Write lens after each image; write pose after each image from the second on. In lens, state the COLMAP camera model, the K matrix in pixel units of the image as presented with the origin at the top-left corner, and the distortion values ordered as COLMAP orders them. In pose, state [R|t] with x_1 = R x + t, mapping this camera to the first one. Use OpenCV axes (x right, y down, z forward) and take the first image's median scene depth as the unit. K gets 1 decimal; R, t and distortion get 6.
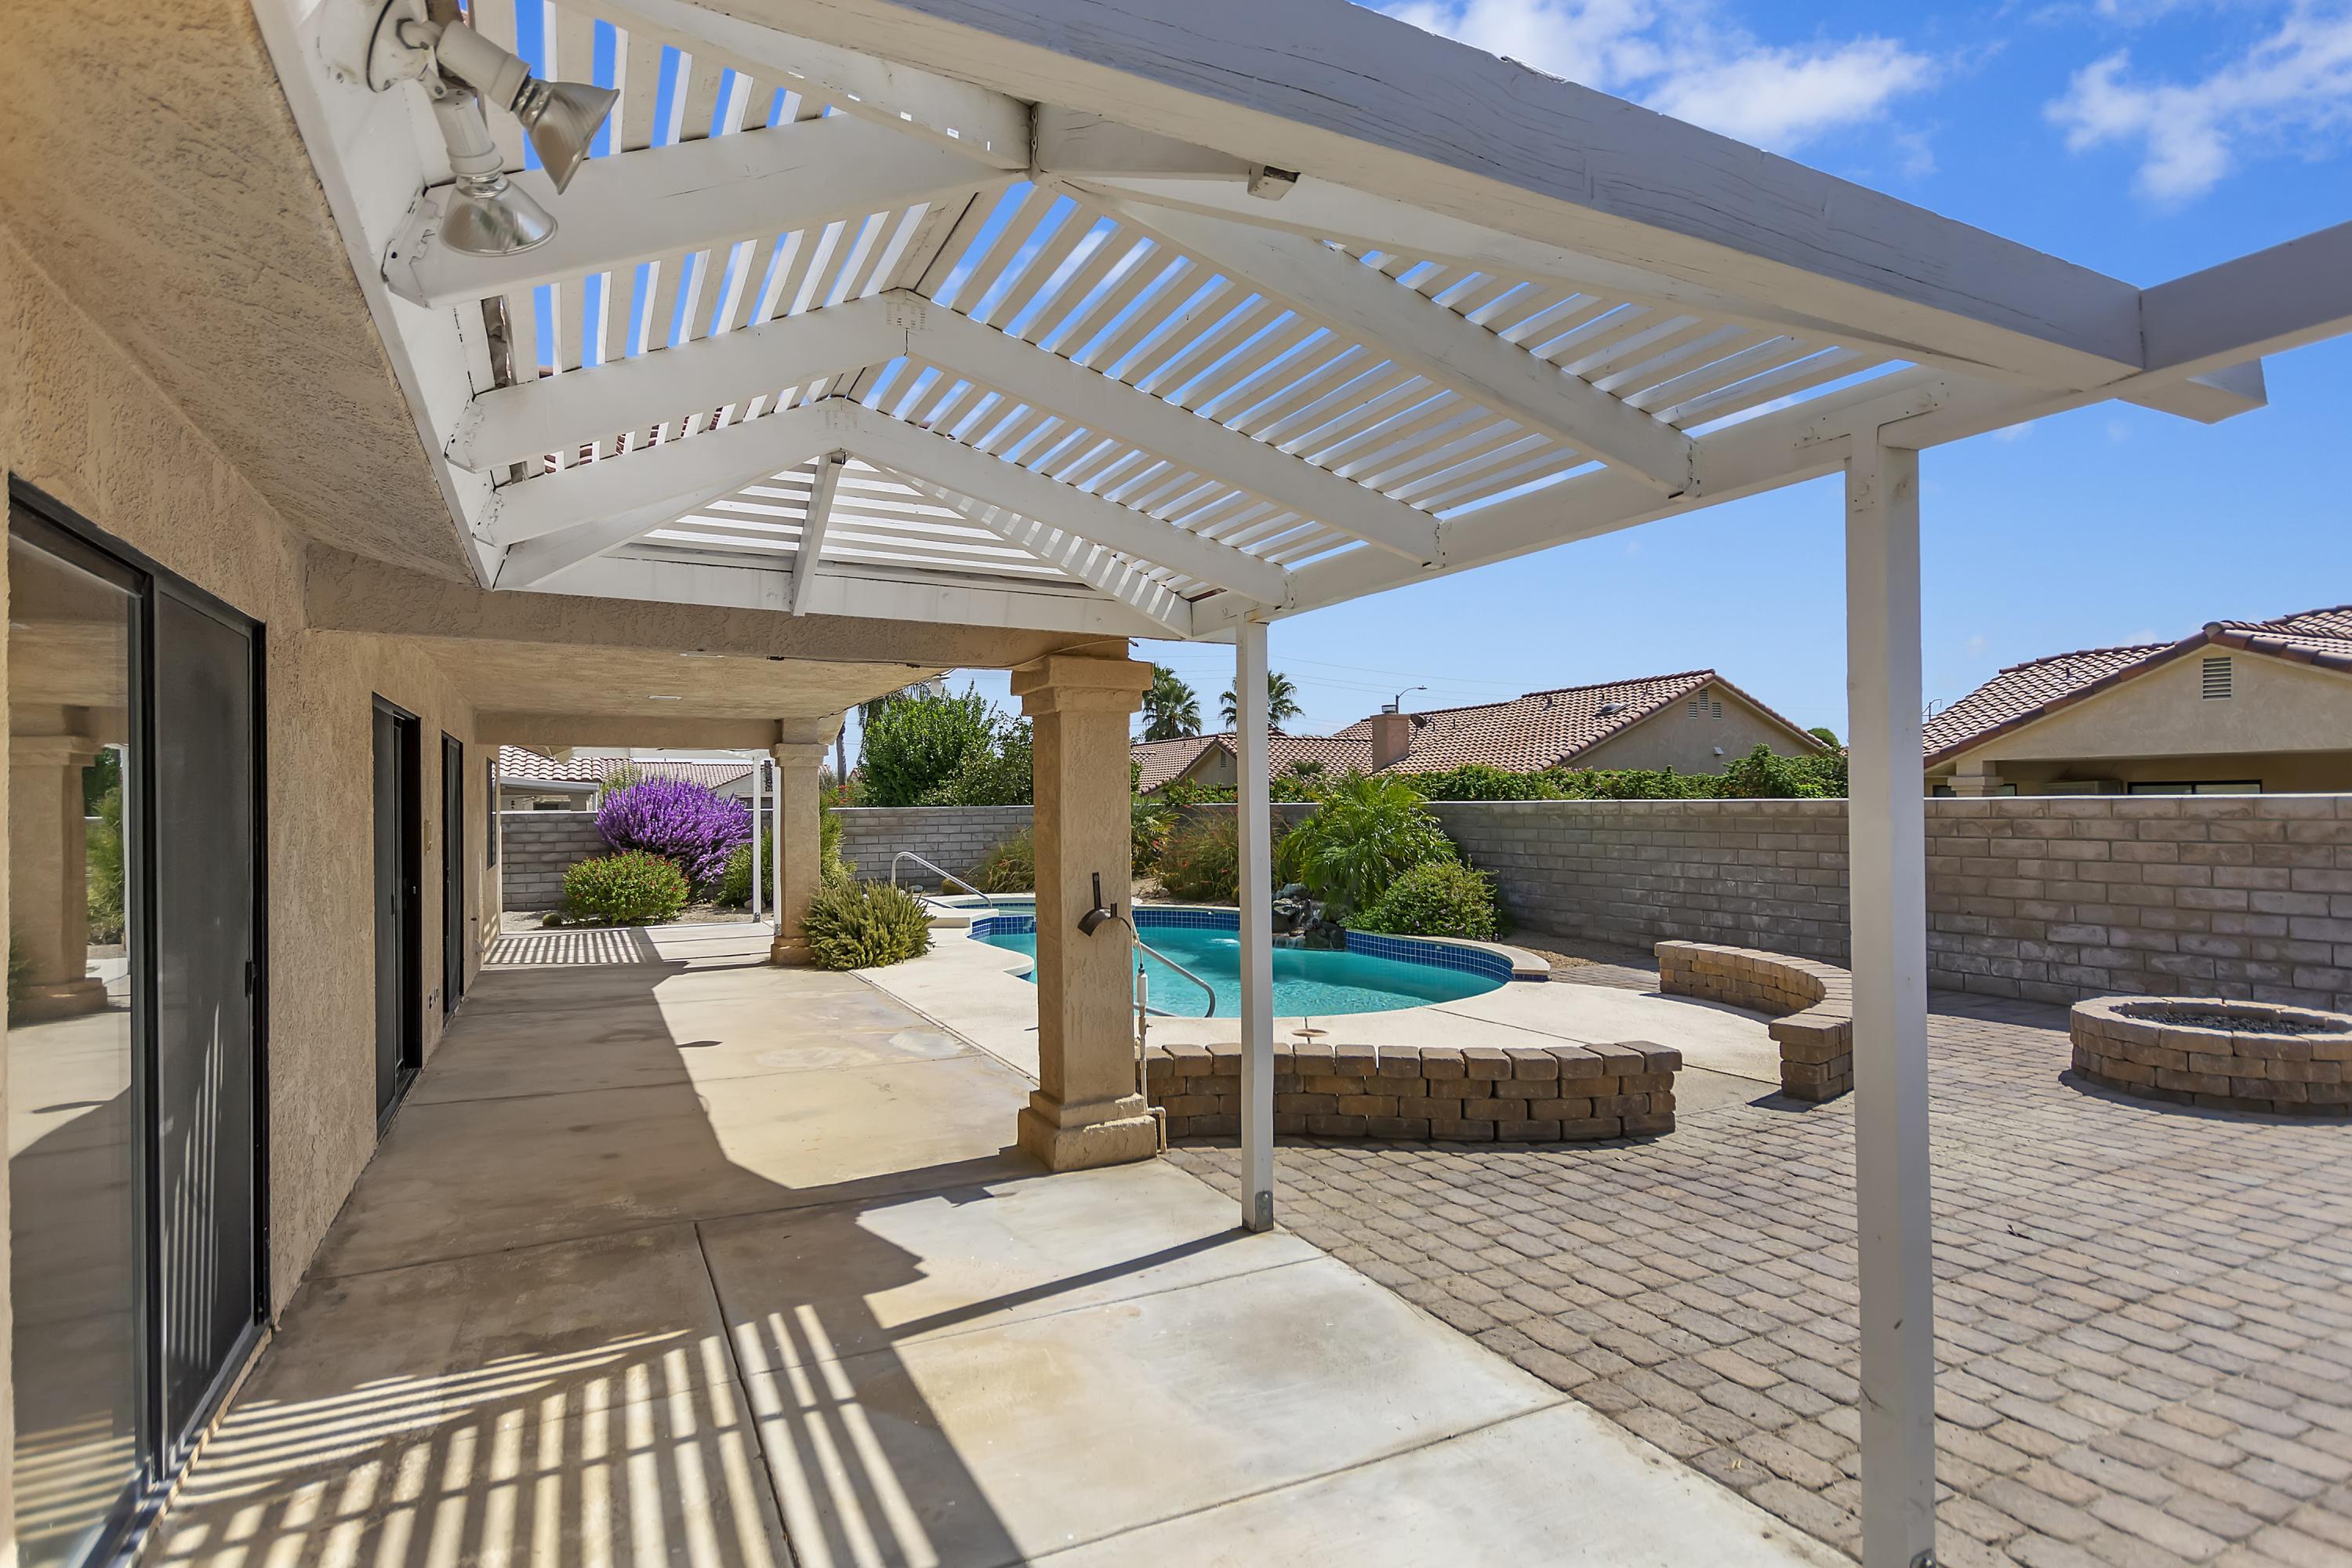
lens RADIAL K [[1188.0, 0, 1176.0], [0, 1188.0, 784.0], [0, 0, 1]] dist [0.105549, 0.000086]
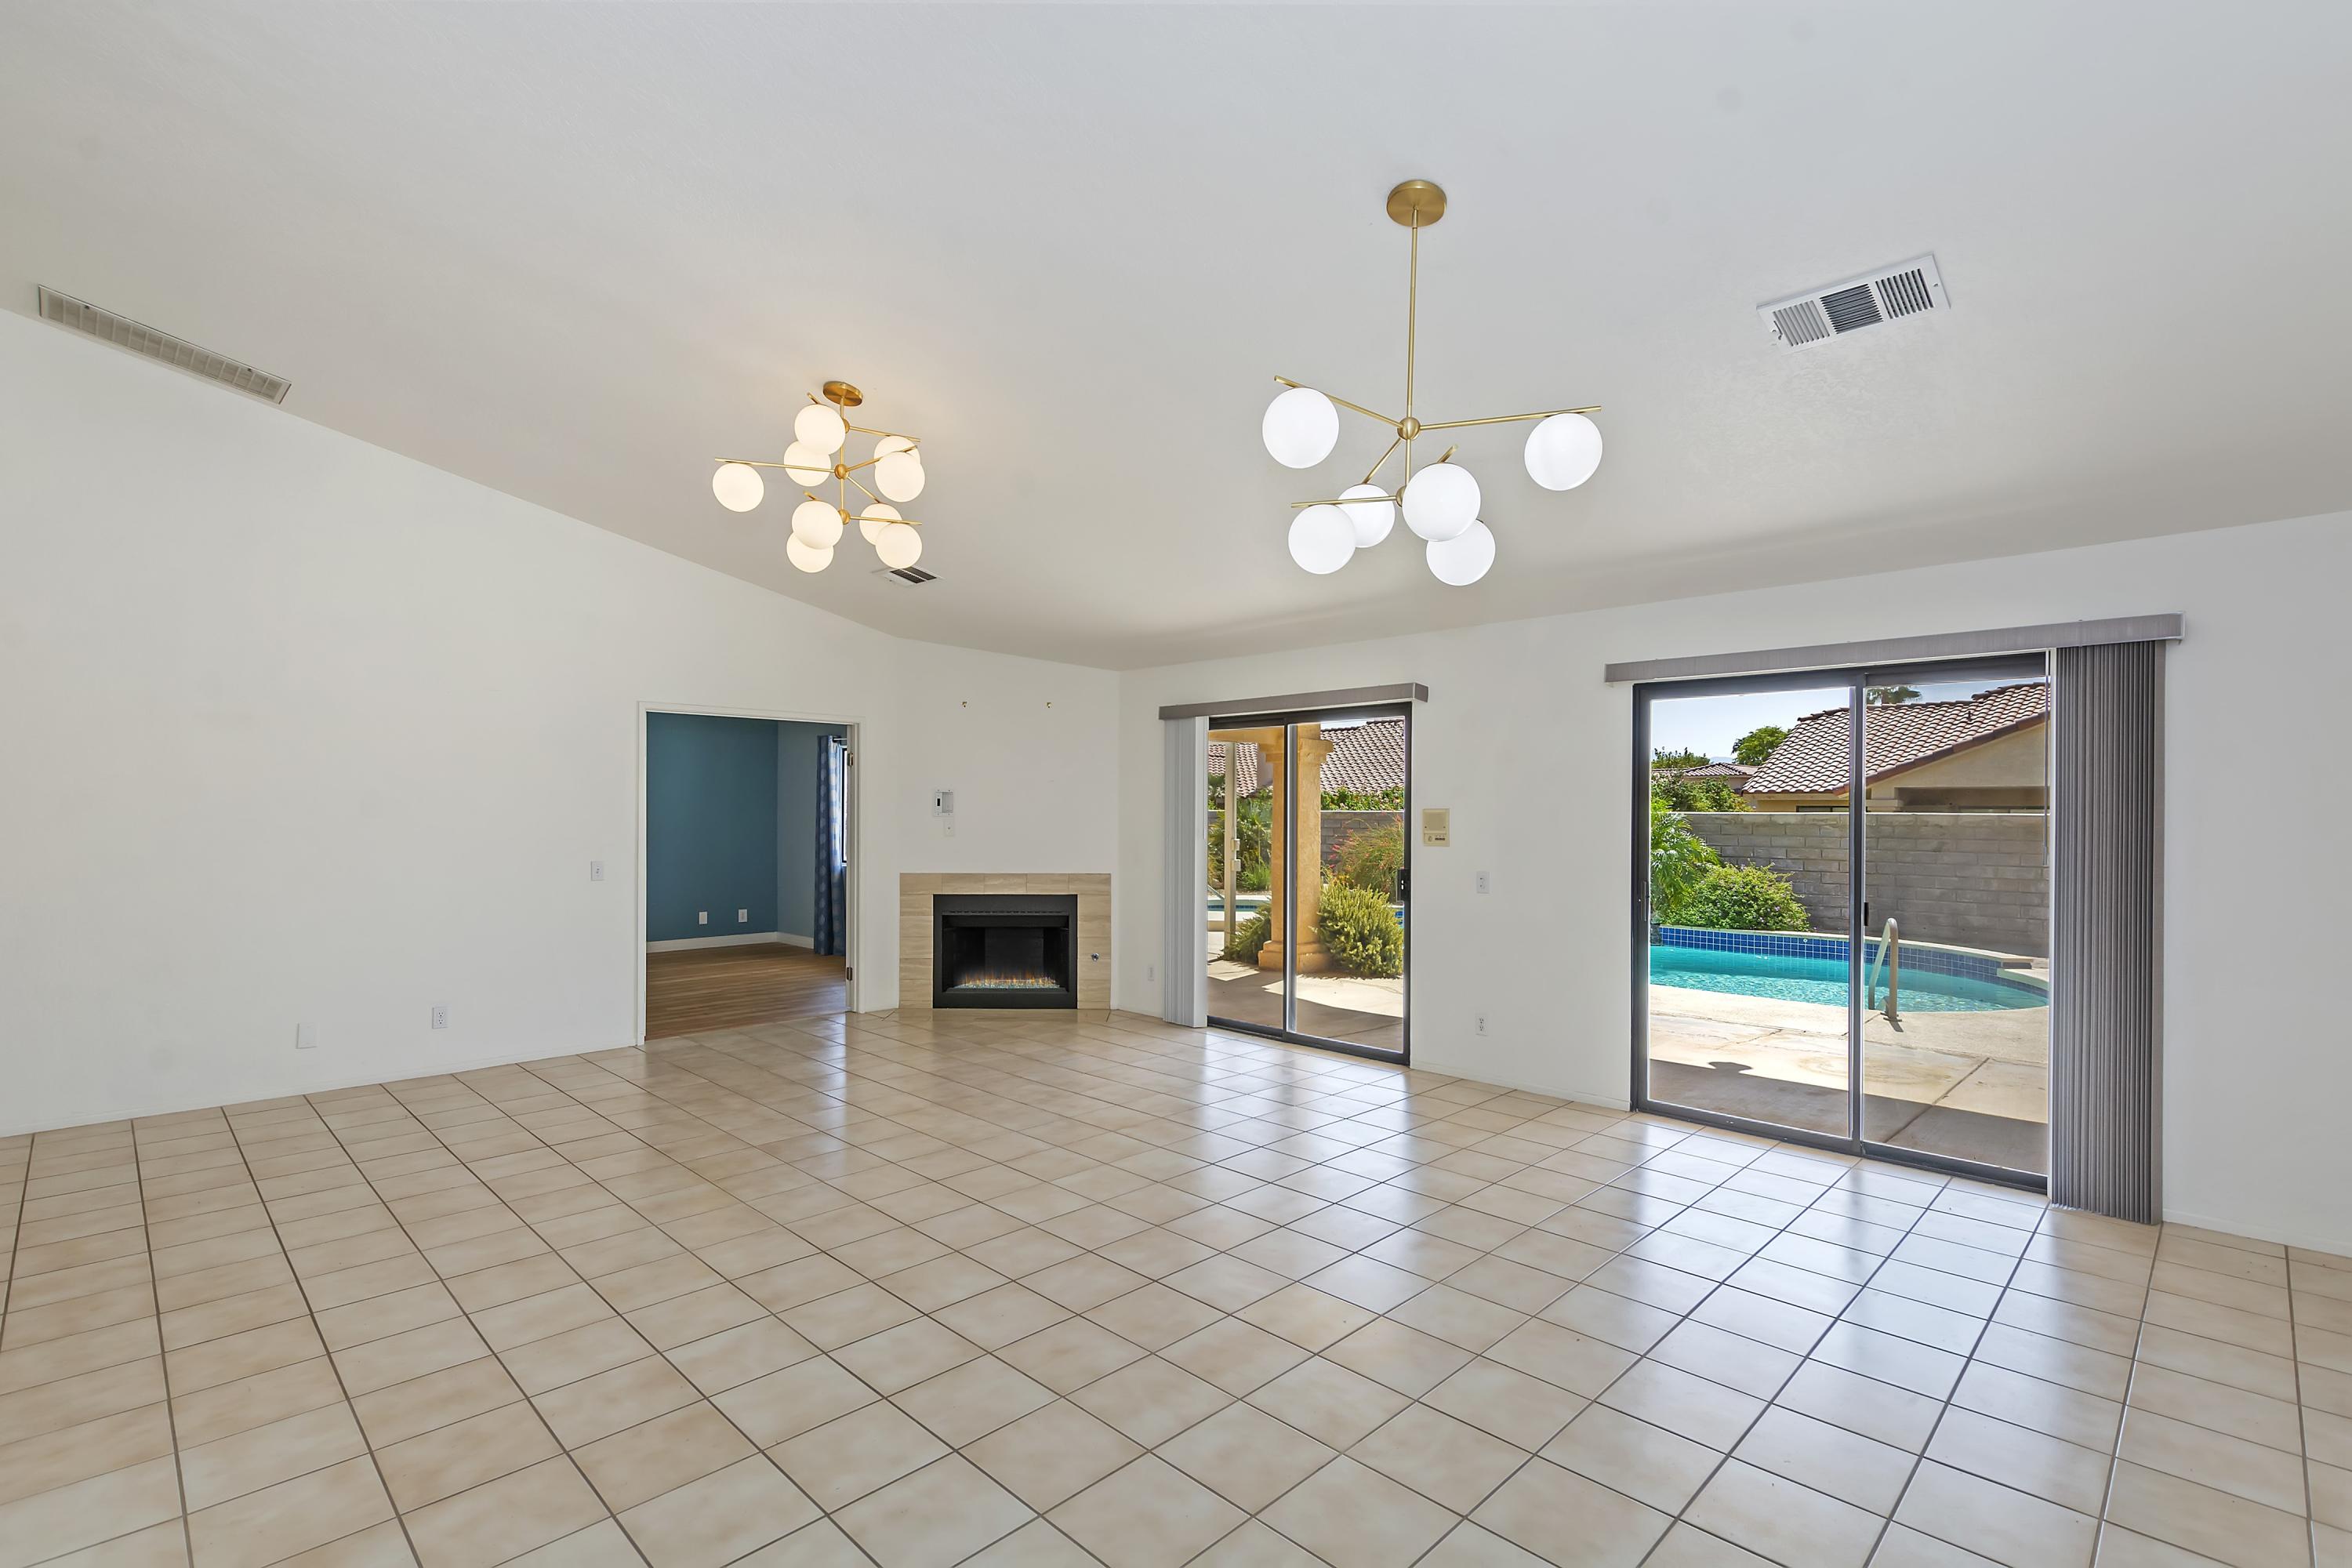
lens RADIAL K [[1063.9, 0, 1180.7], [0, 1063.9, 794.0], [0, 0, 1]] dist [0.017889, -0.000878]
pose [[0.948561, 0.022719, 0.315778, -0.639264], [-0.022561, 0.999737, -0.004154, 0.014483], [-0.315790, -0.003184, 0.948824, 0.217168]]
